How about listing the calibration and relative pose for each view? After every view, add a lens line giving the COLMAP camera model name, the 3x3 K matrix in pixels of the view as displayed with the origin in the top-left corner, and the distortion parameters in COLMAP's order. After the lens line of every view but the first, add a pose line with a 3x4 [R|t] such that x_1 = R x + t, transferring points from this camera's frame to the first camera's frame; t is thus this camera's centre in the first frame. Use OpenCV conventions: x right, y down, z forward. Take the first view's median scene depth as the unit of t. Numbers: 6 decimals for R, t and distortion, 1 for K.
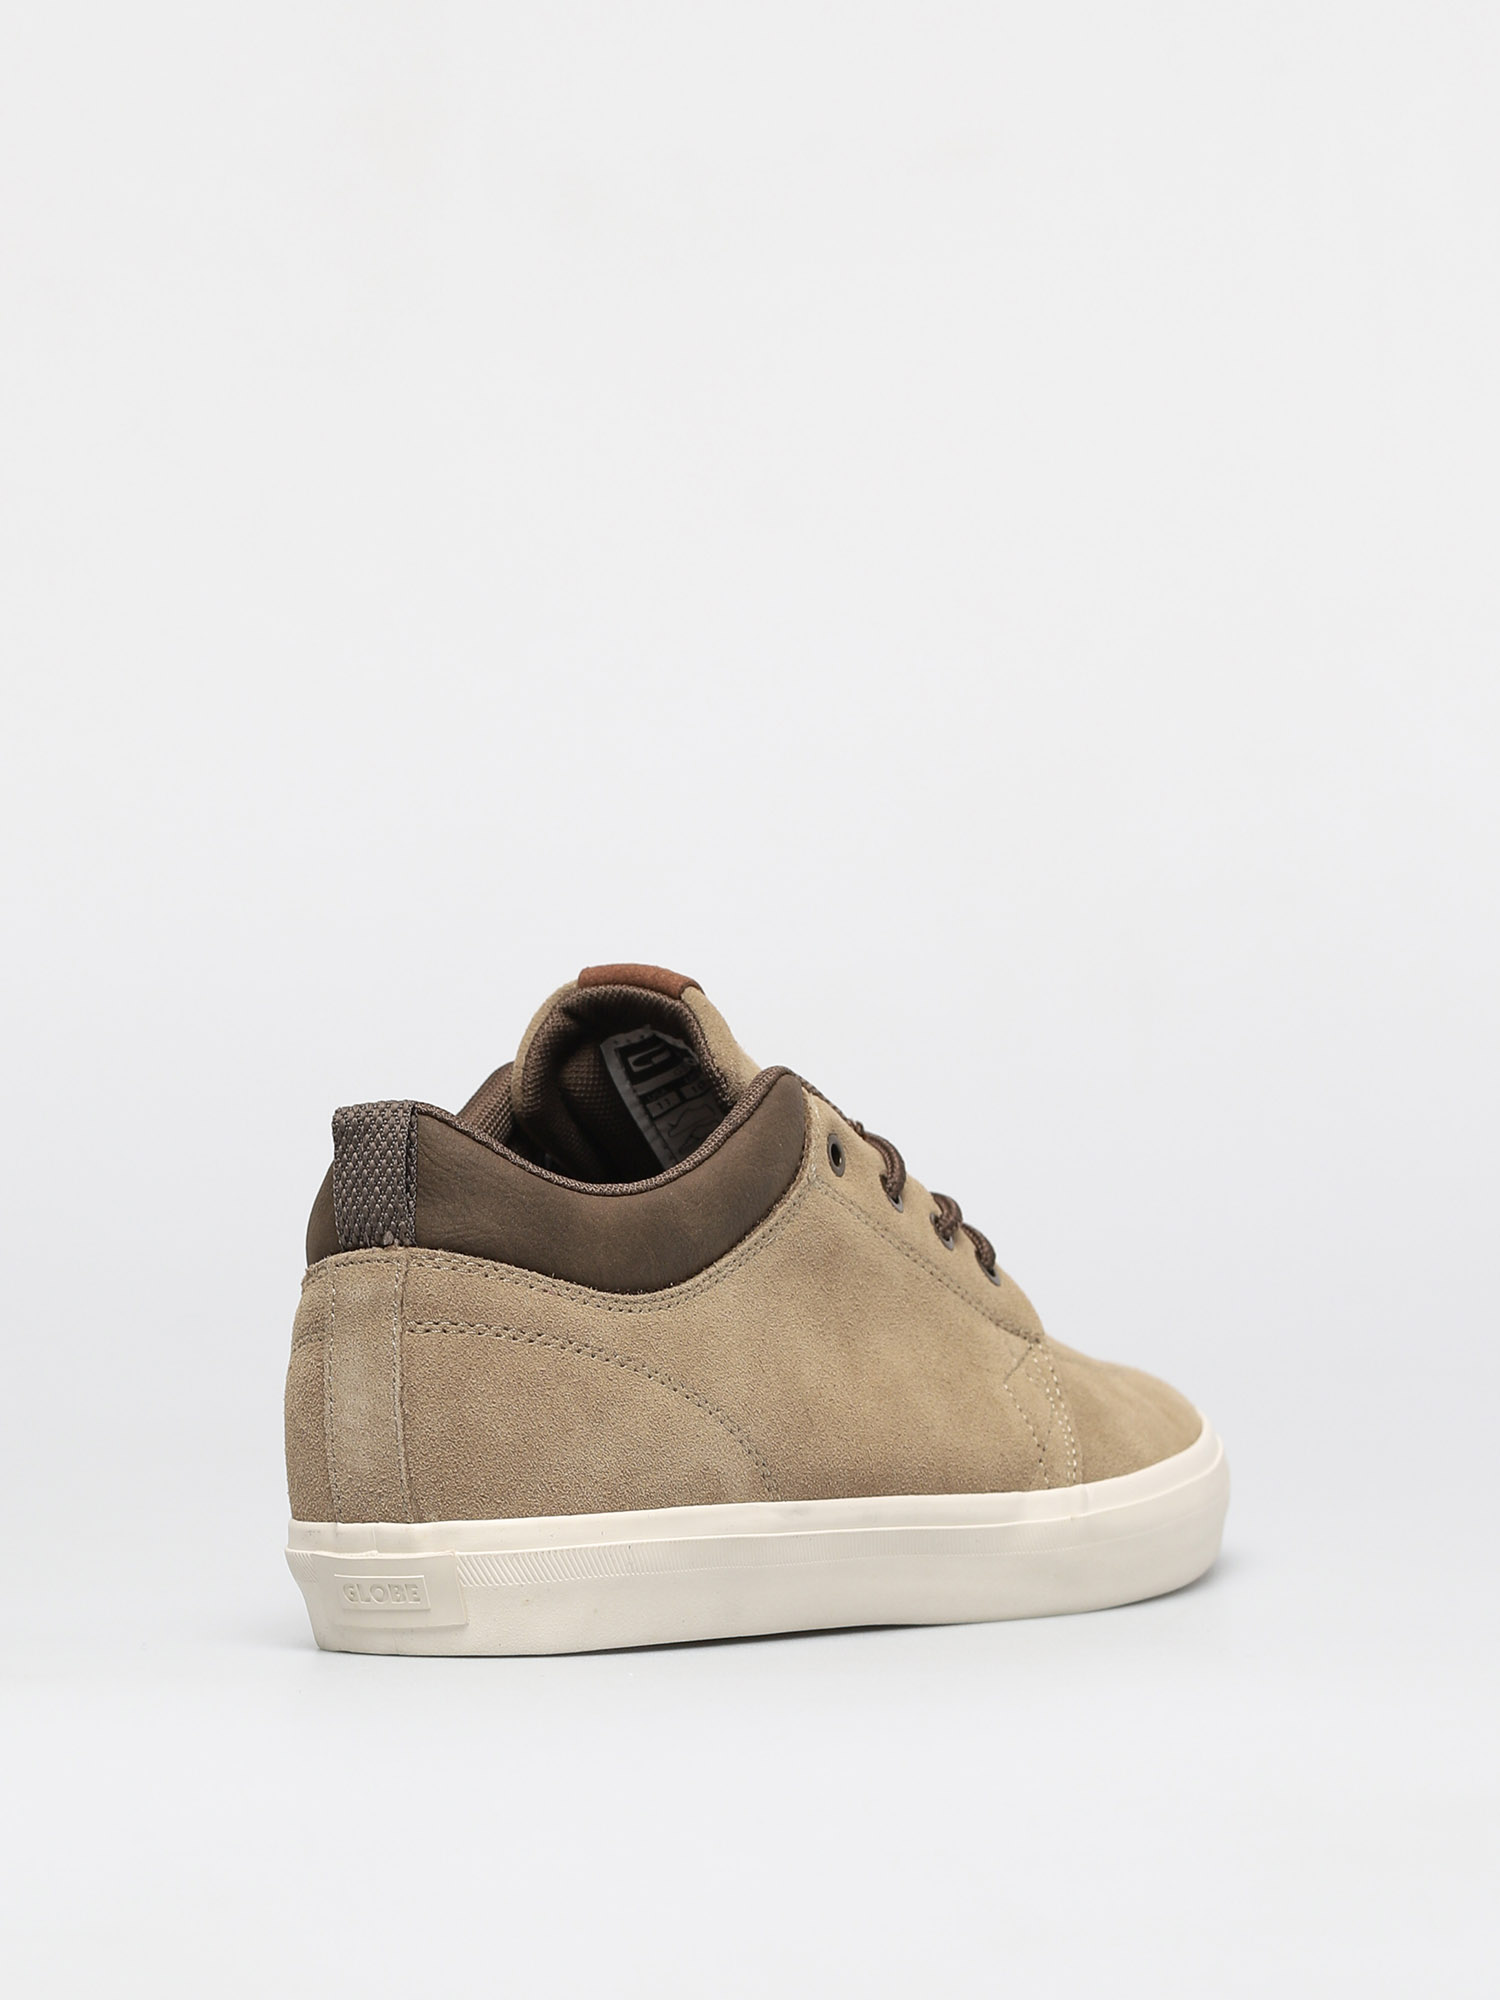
lens RADIAL K [[5605.7, 0, 749.5], [0, 5605.7, 999.1], [0, 0, 1]] dist [-0.324484, 0.000000]
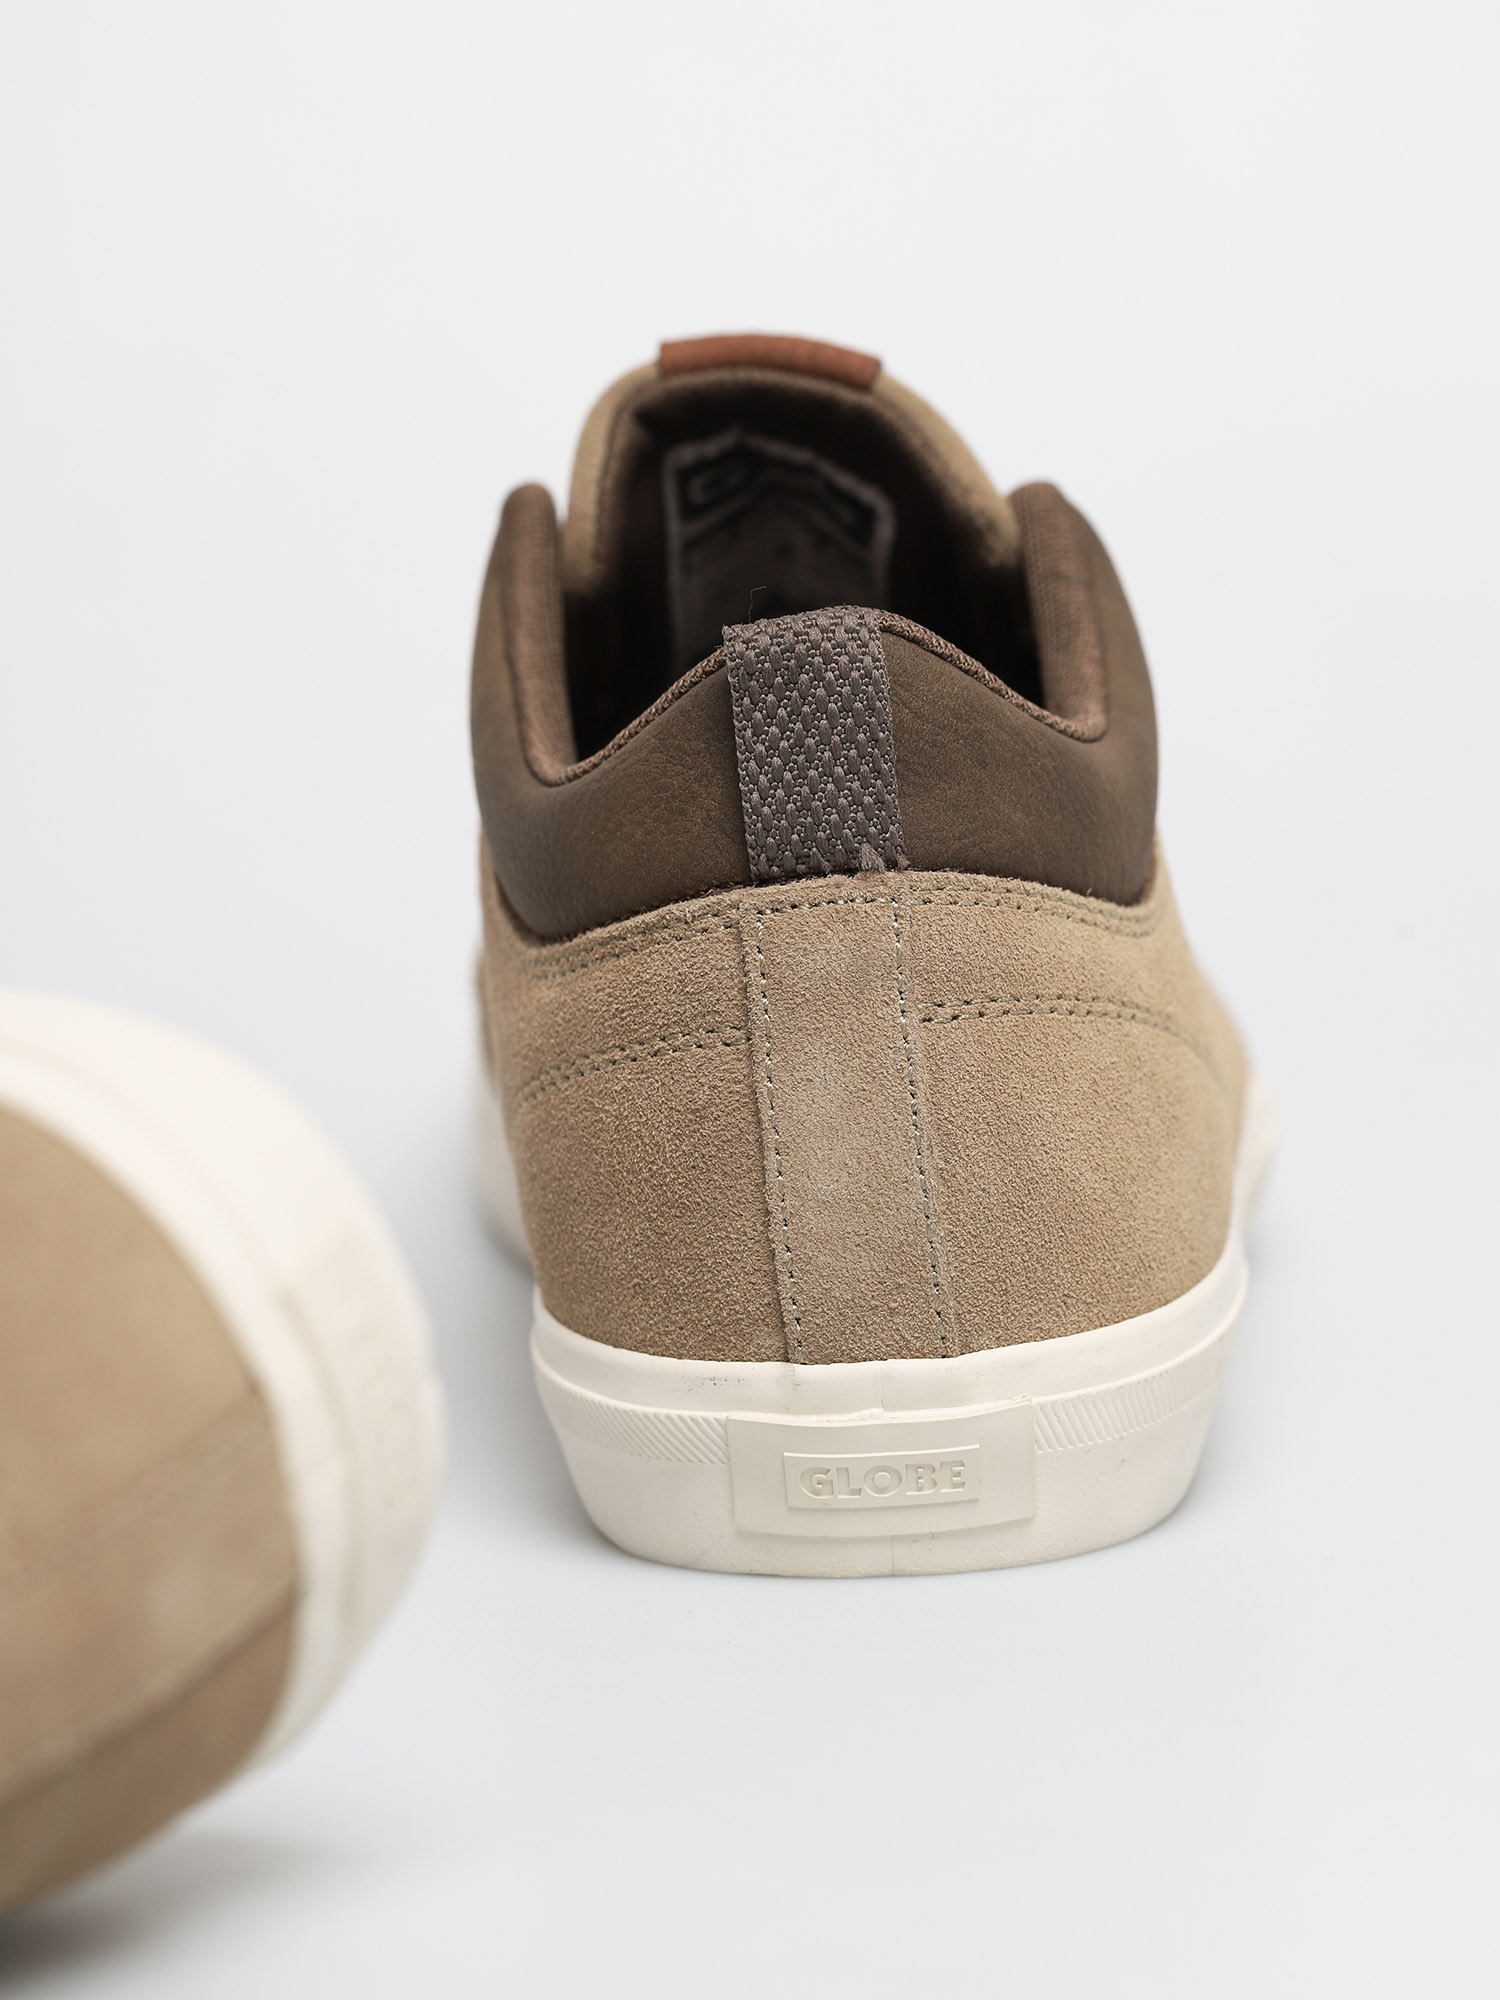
lens RADIAL K [[5605.7, 0, 750.6], [0, 5605.7, 1000.2], [0, 0, 1]] dist [-0.324484, 0.000000]
pose [[0.933230, -0.088420, 0.348229, -0.272798], [0.041005, 0.989123, 0.141263, -0.023104], [-0.356932, -0.117552, 0.926704, 0.480091]]
